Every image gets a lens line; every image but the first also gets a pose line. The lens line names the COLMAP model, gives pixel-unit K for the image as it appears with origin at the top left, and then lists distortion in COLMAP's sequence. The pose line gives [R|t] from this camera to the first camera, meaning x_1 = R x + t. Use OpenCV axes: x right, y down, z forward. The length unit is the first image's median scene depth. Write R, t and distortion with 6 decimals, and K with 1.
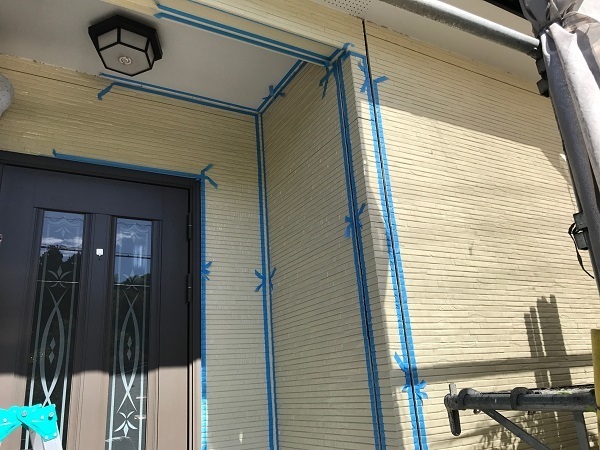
lens RADIAL K [[478.5, 0, 300.0], [0, 478.5, 225.0], [0, 0, 1]] dist [0.003536, 0.002931]
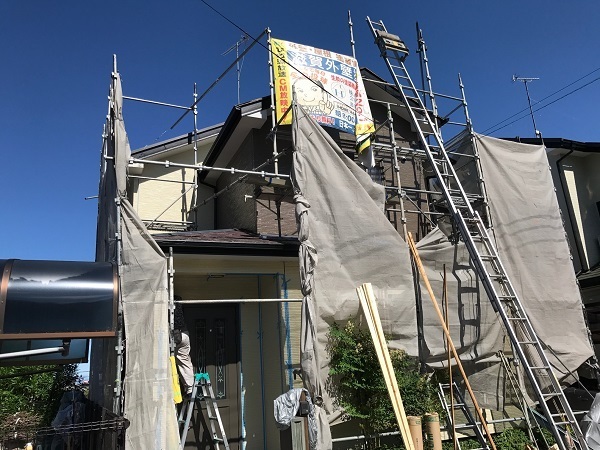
lens RADIAL K [[478.5, 0, 300.0], [0, 478.5, 225.0], [0, 0, 1]] dist [0.003536, 0.002931]
pose [[0.994144, -0.030393, -0.103697, 0.633971], [0.034076, 0.998843, 0.033931, -0.836925], [0.102546, -0.037266, 0.994030, -2.448857]]
